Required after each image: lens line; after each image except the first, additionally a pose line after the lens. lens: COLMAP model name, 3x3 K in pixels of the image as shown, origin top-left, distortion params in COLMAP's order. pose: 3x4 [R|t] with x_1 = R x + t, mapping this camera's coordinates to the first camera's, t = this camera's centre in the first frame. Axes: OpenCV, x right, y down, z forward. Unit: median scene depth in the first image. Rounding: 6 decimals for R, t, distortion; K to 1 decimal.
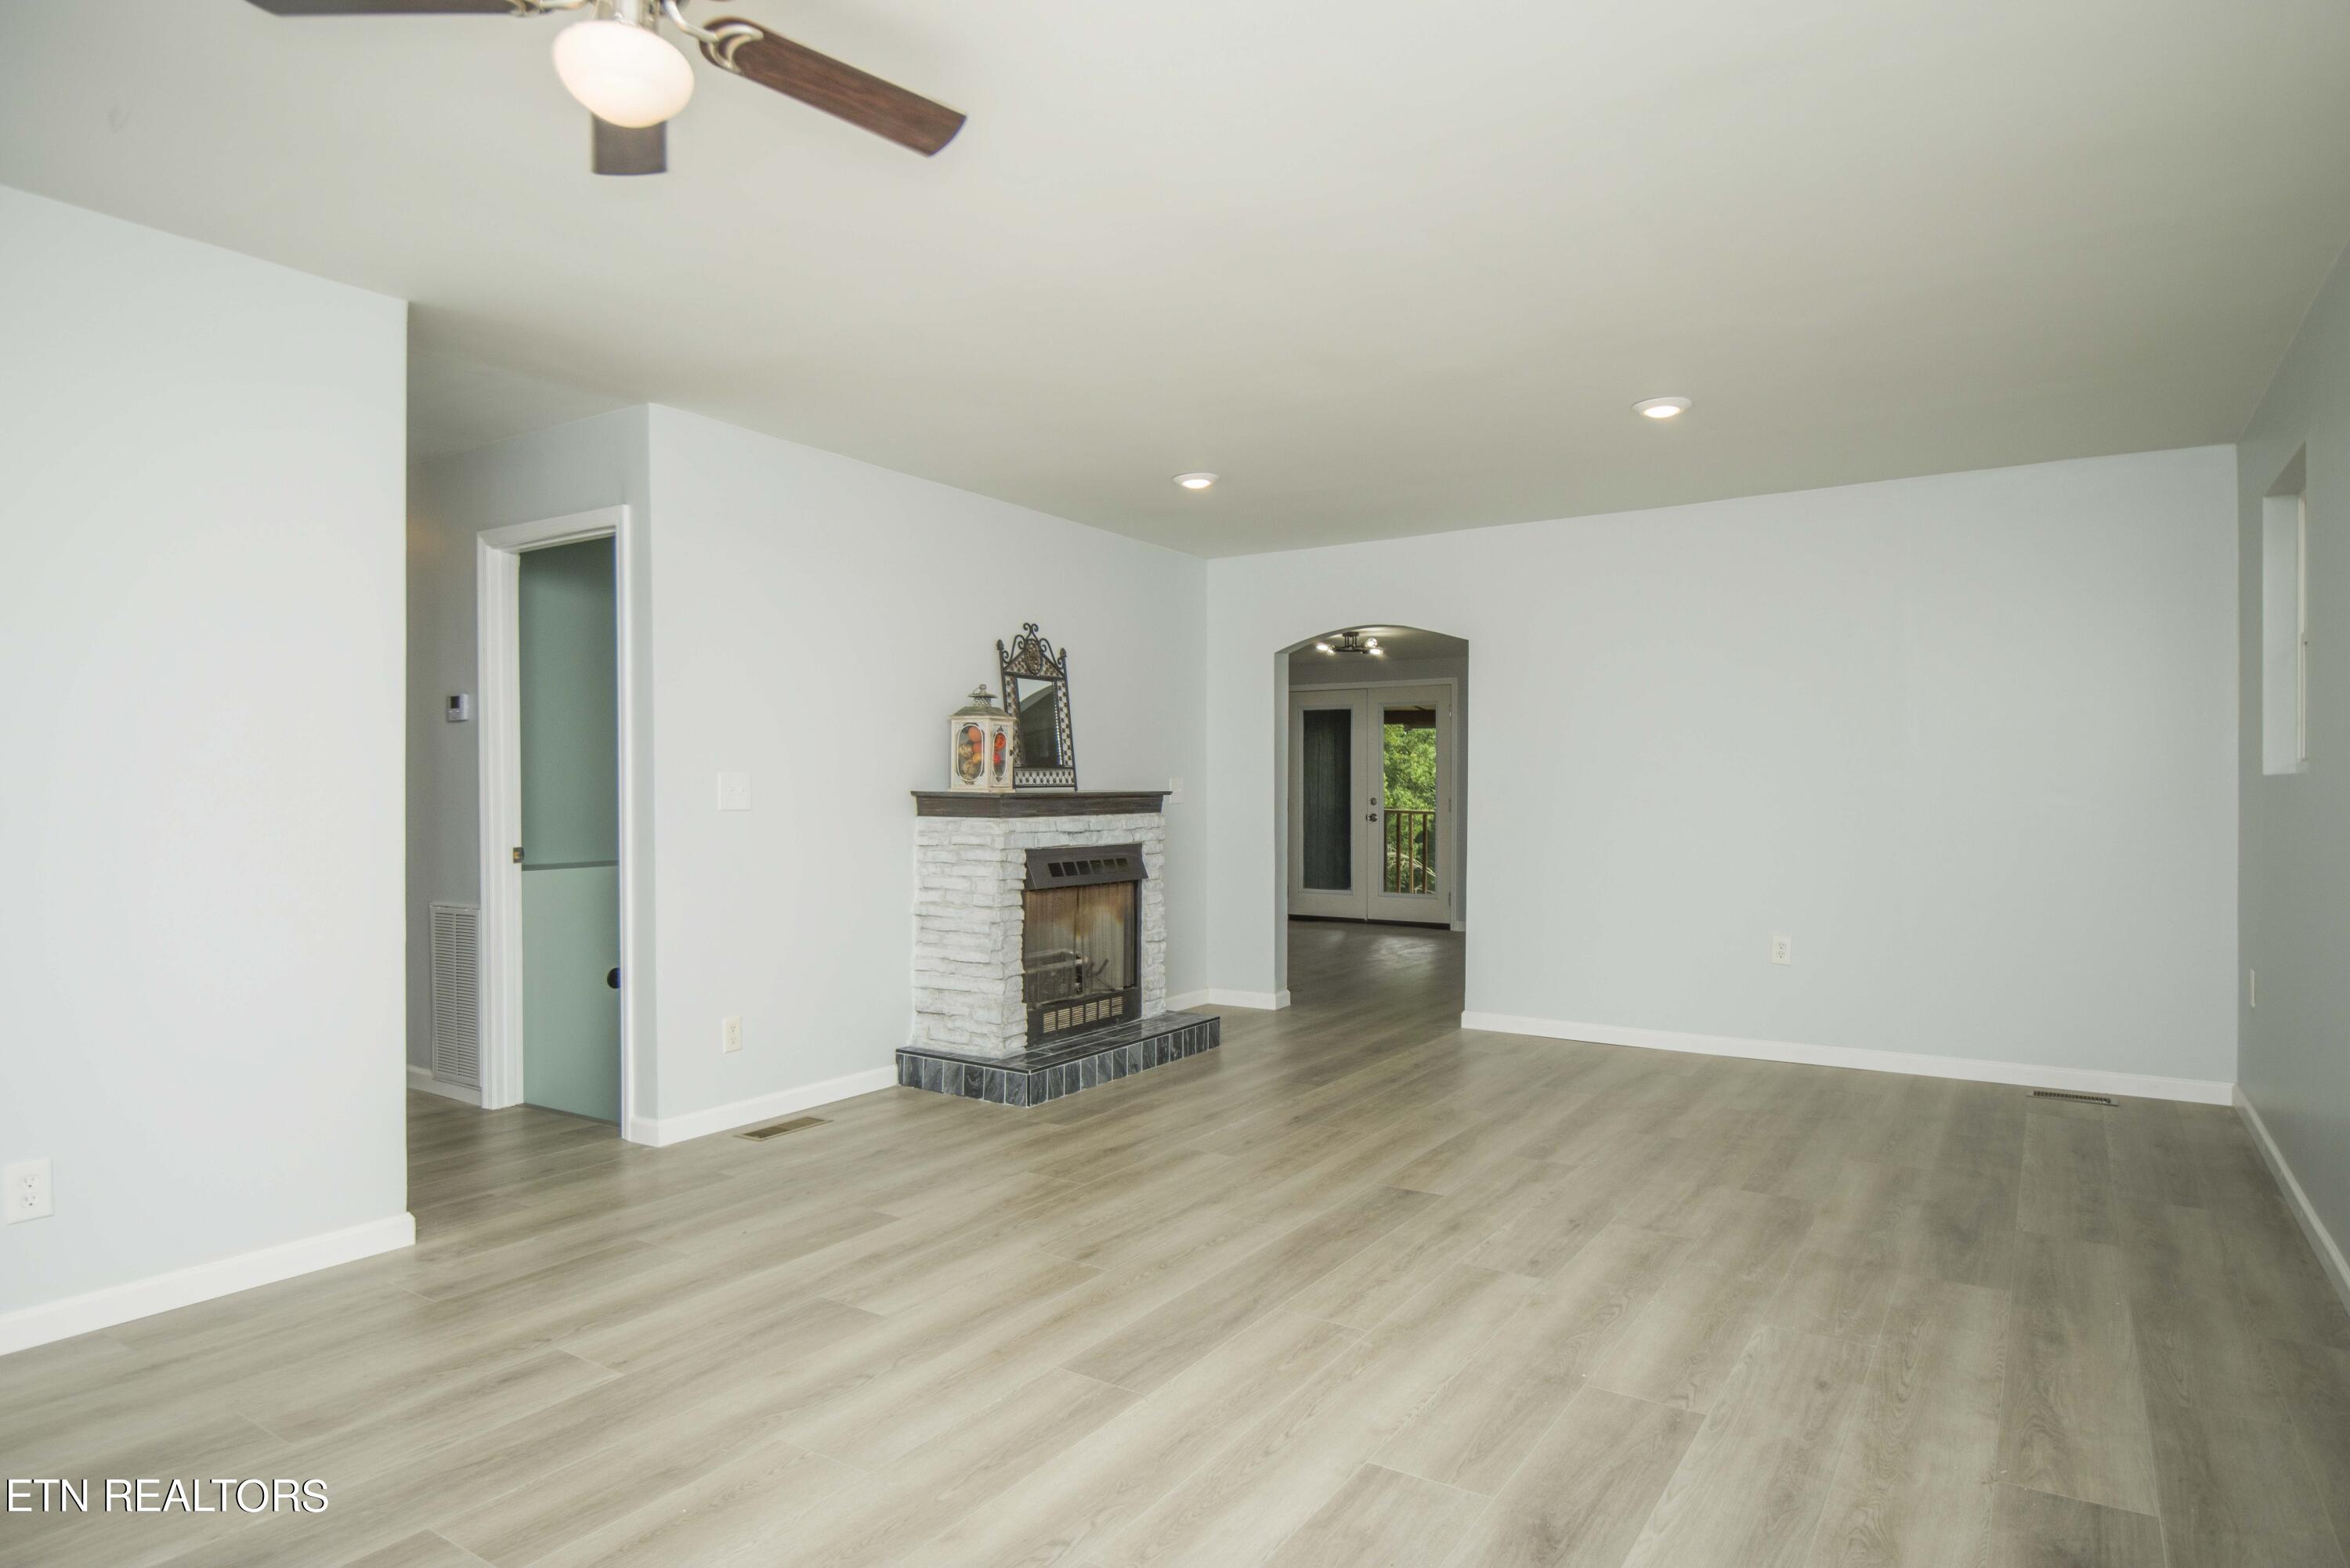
lens RADIAL K [[1331.6, 0, 1175.3], [0, 1331.6, 795.0], [0, 0, 1]] dist [0.010943, -0.023484]
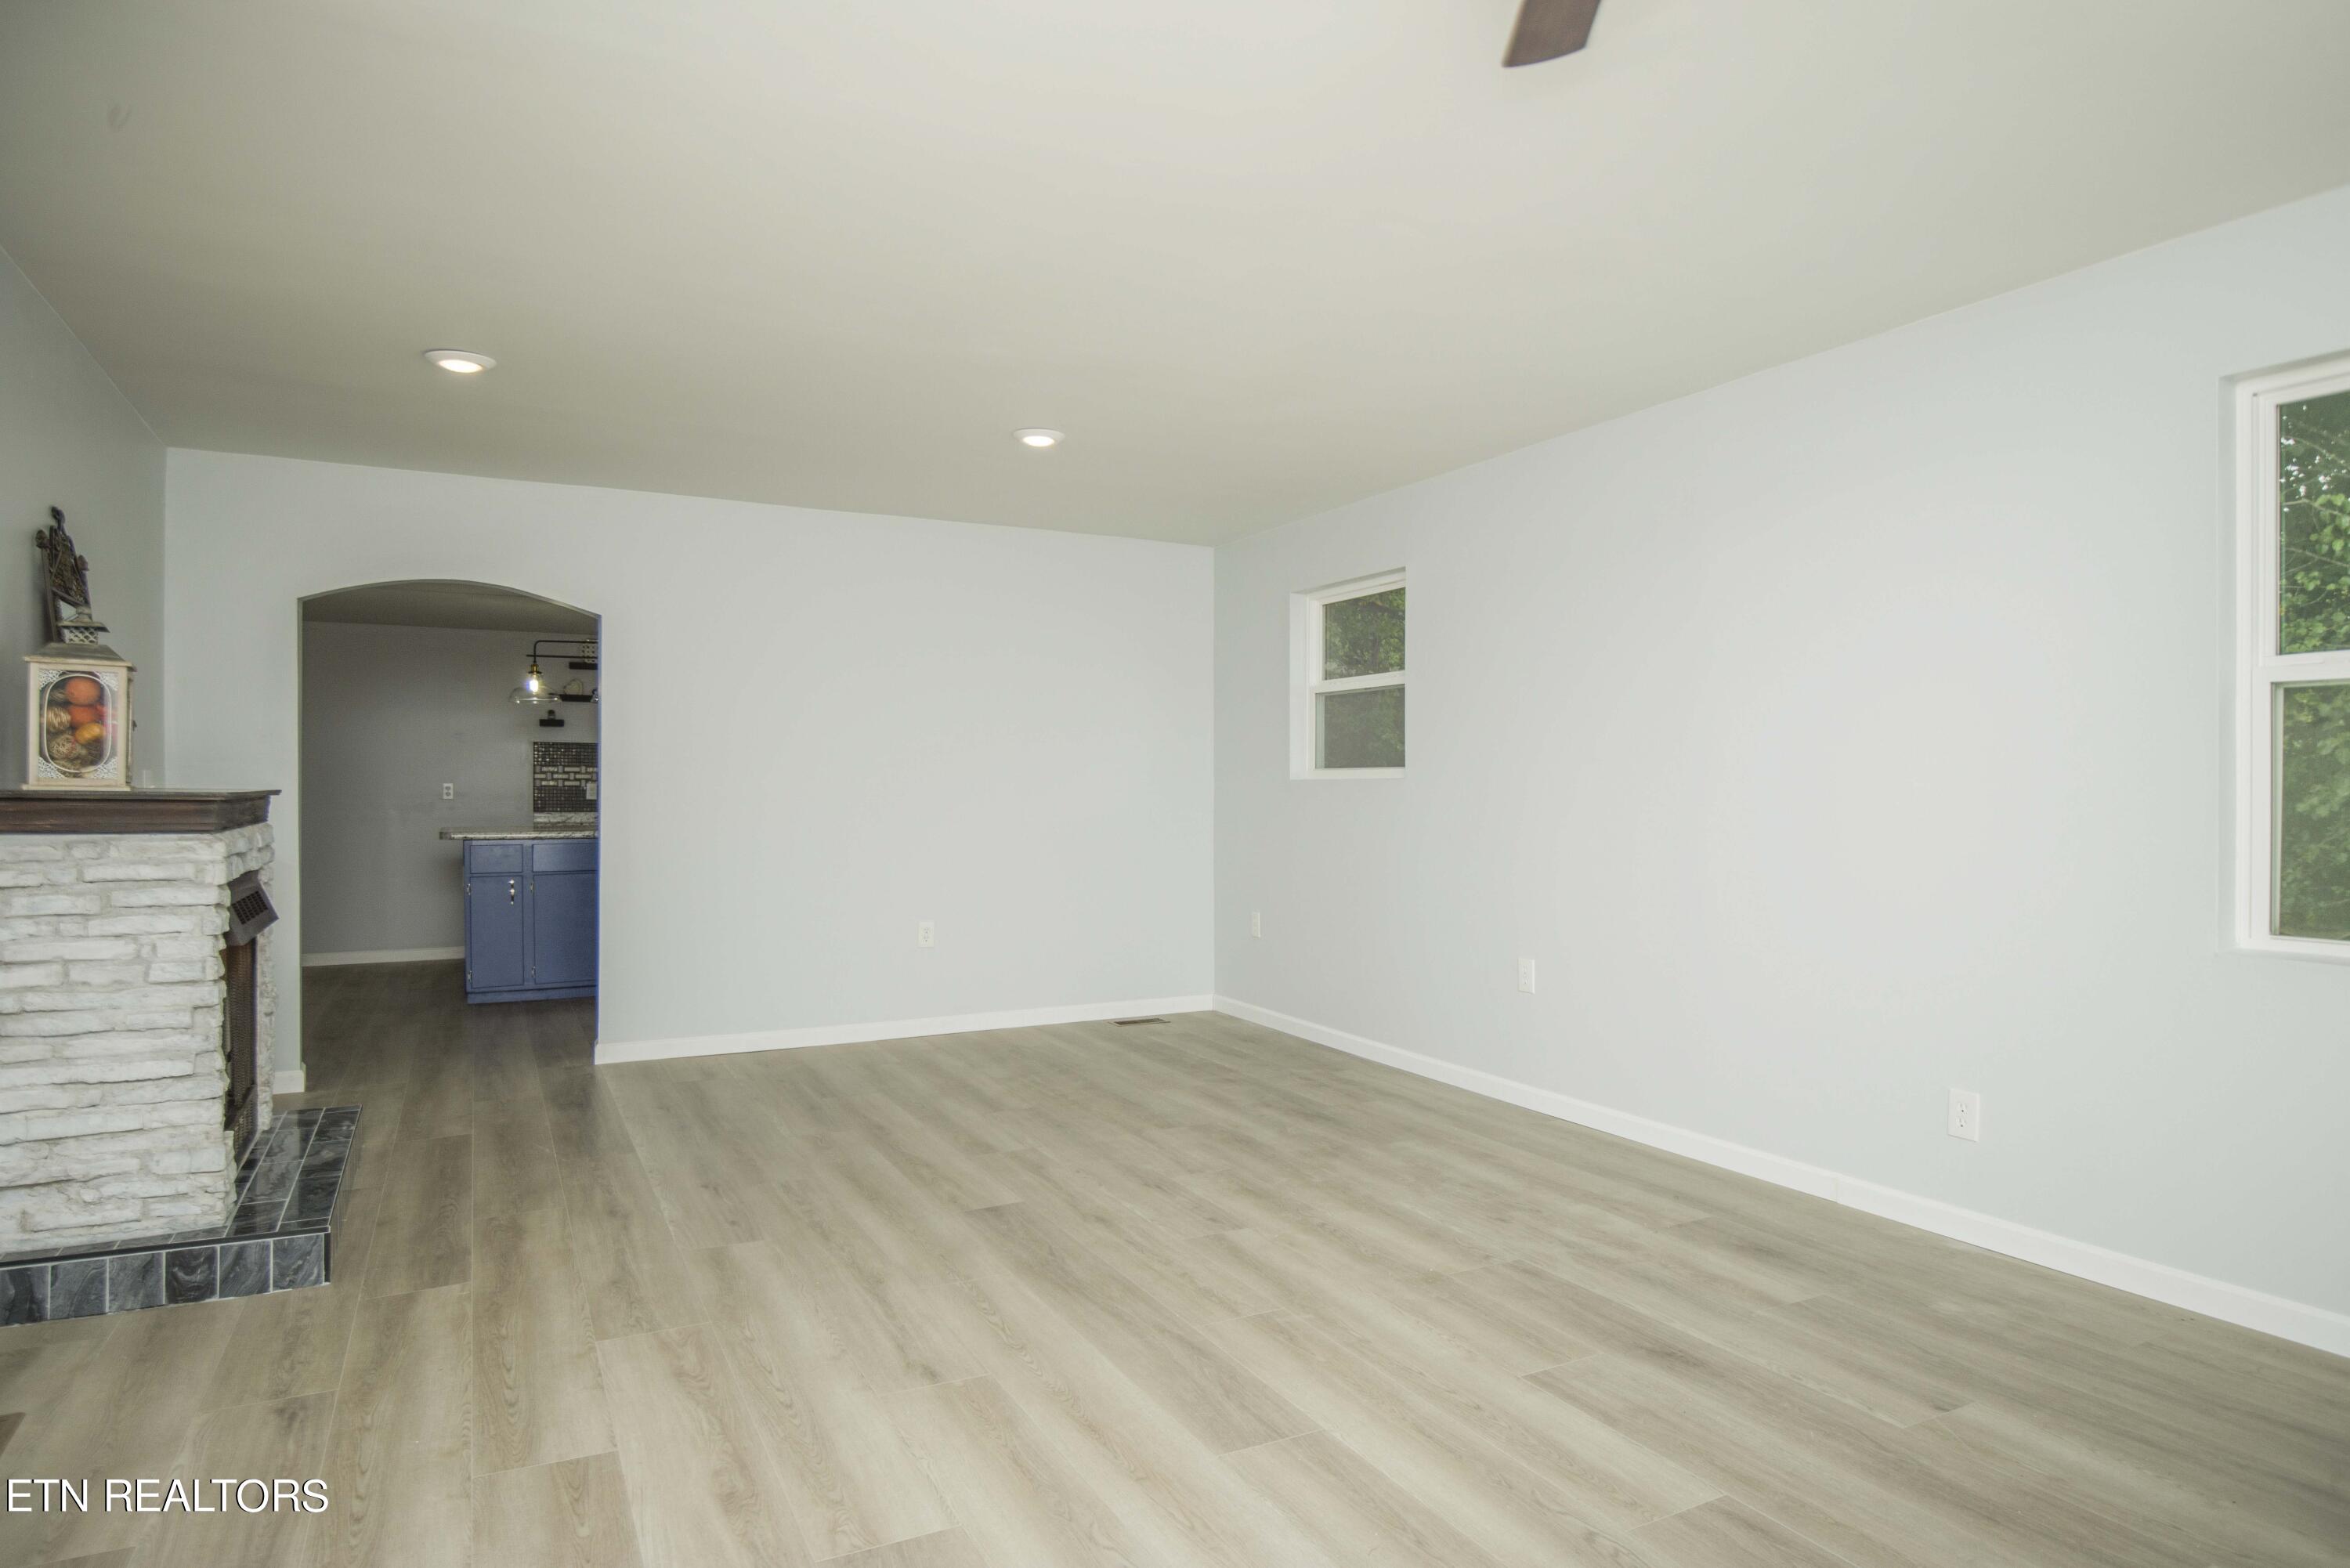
lens RADIAL K [[1331.6, 0, 1178.1], [0, 1331.6, 785.2], [0, 0, 1]] dist [0.010943, -0.023484]
pose [[0.481645, 0.003845, 0.876358, -0.453421], [0.001914, 0.999983, -0.005440, -0.000609], [-0.876364, 0.004298, 0.481630, 0.318569]]
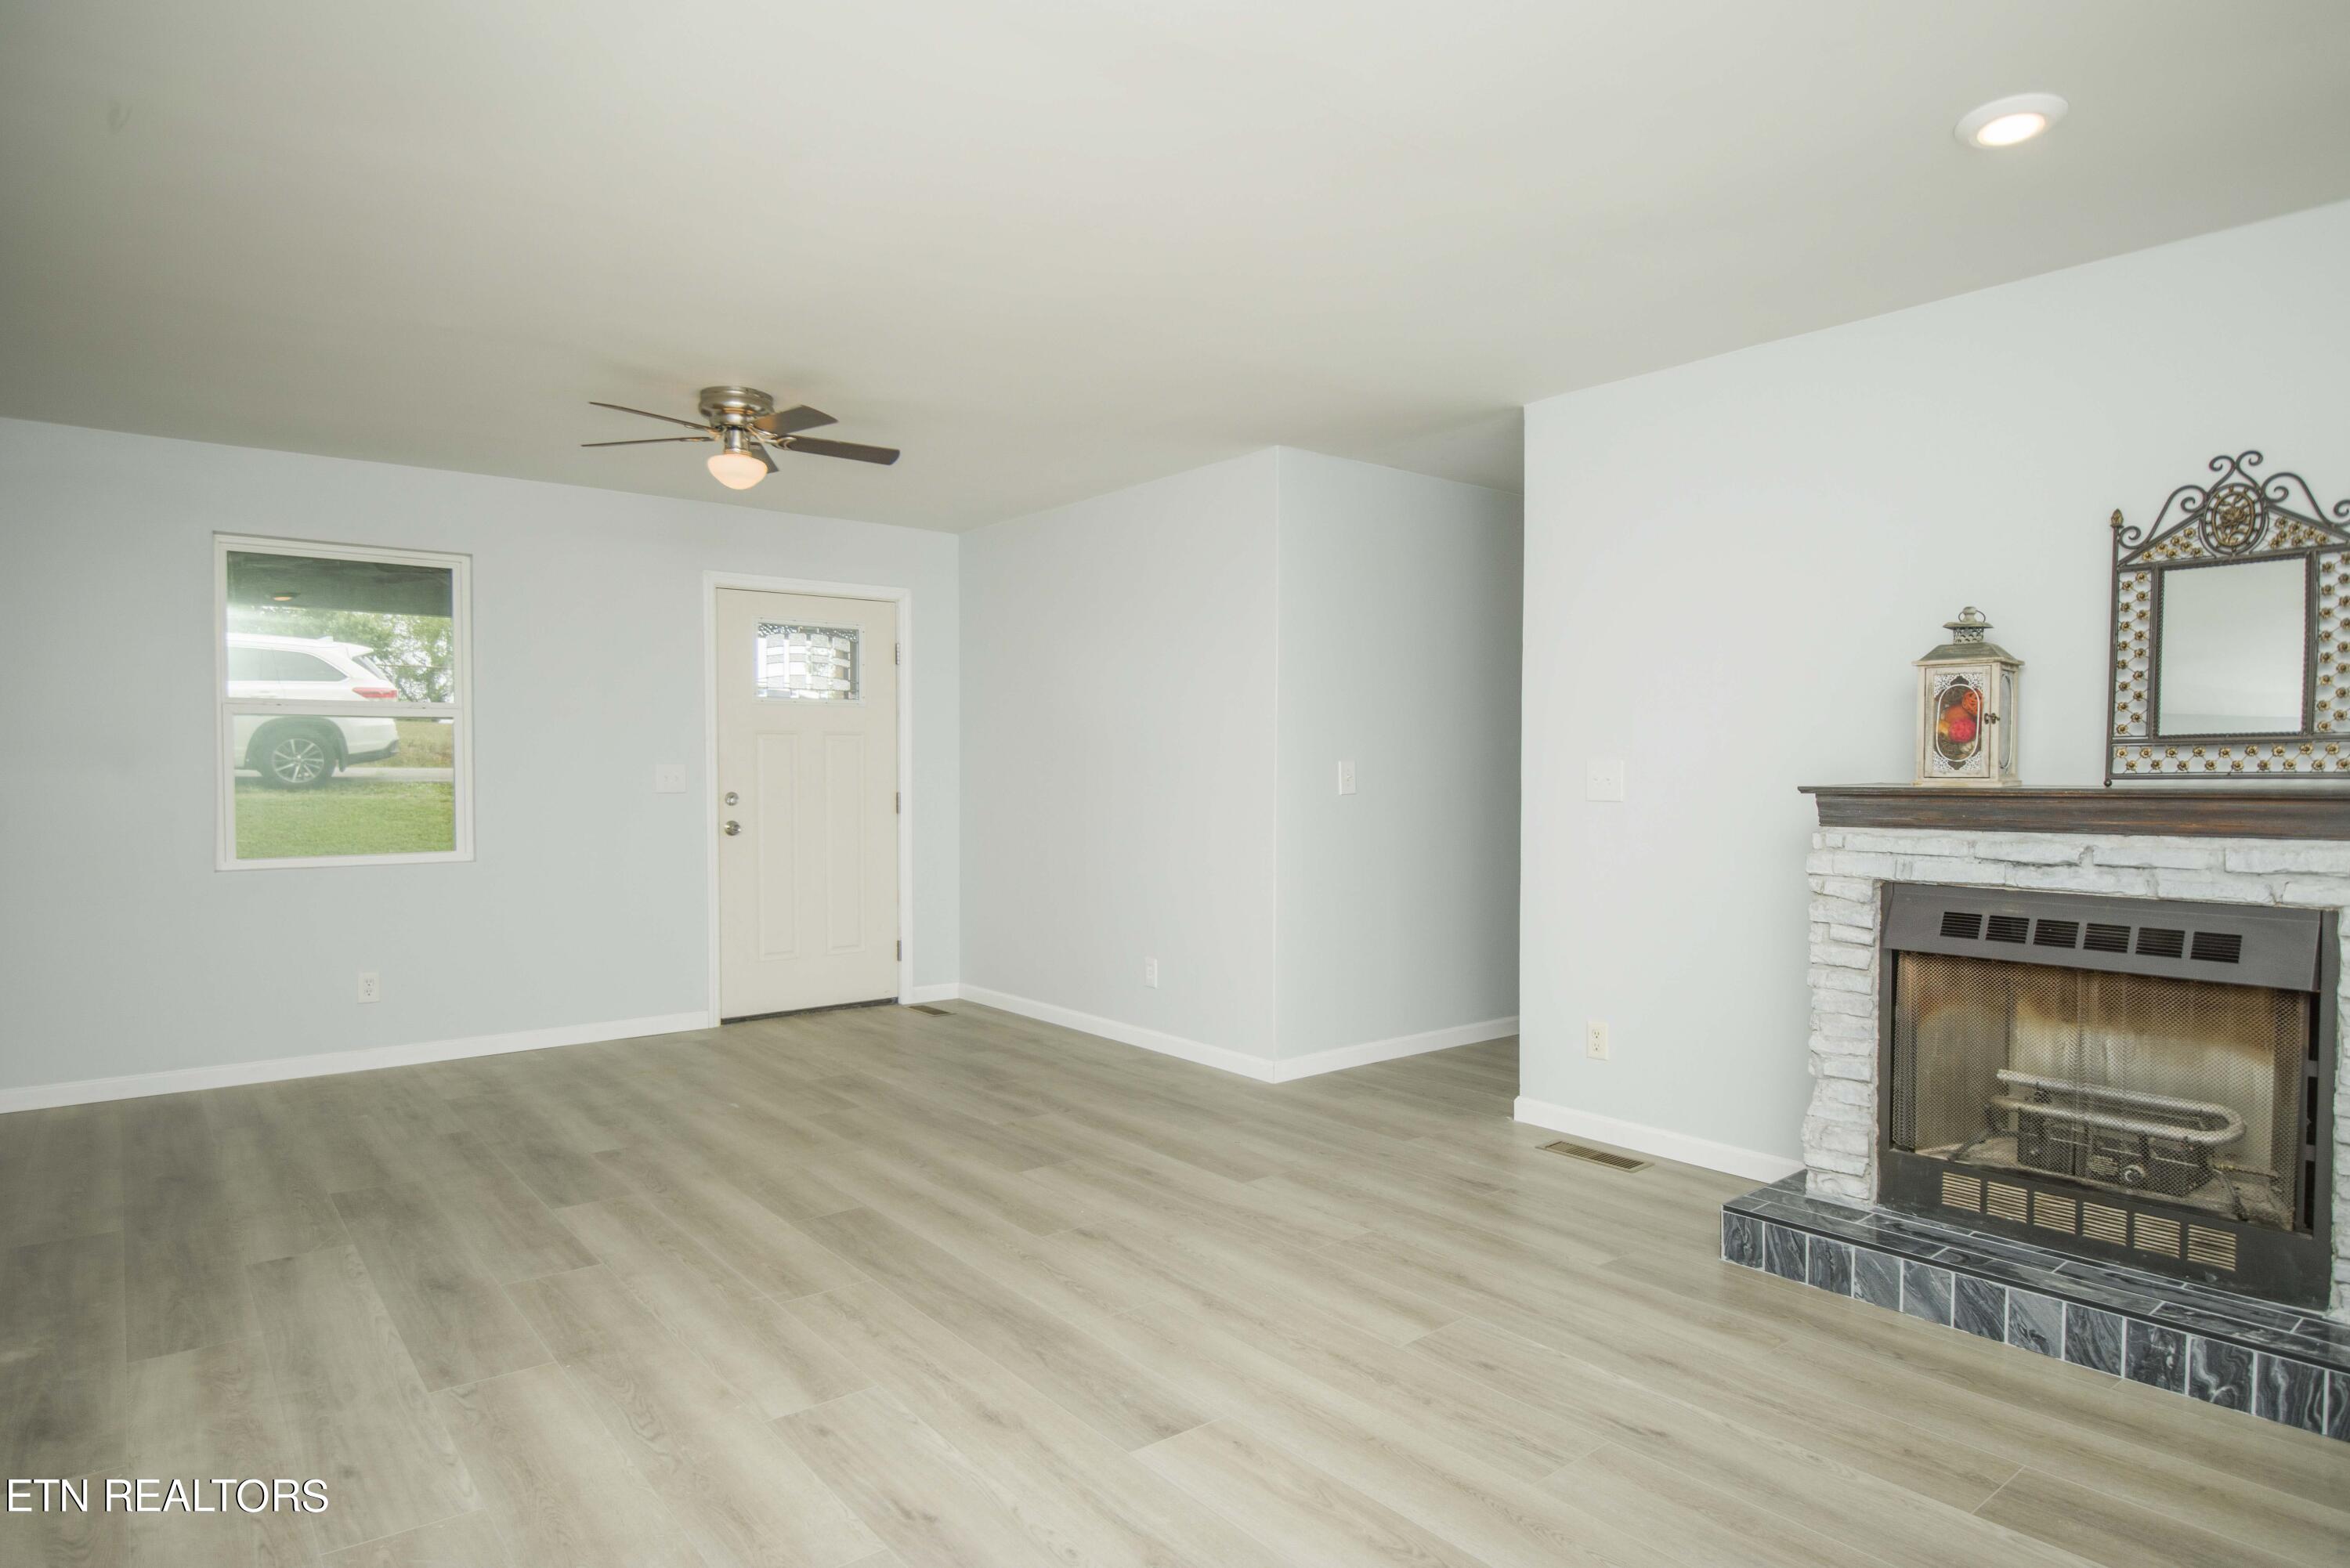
lens RADIAL K [[1331.6, 0, 1178.8], [0, 1331.6, 797.2], [0, 0, 1]] dist [0.010943, -0.023484]
pose [[-0.308635, 0.019032, -0.950990, 0.575603], [-0.005600, 0.999746, 0.021825, -0.008733], [0.951164, 0.012062, -0.308450, 0.903019]]
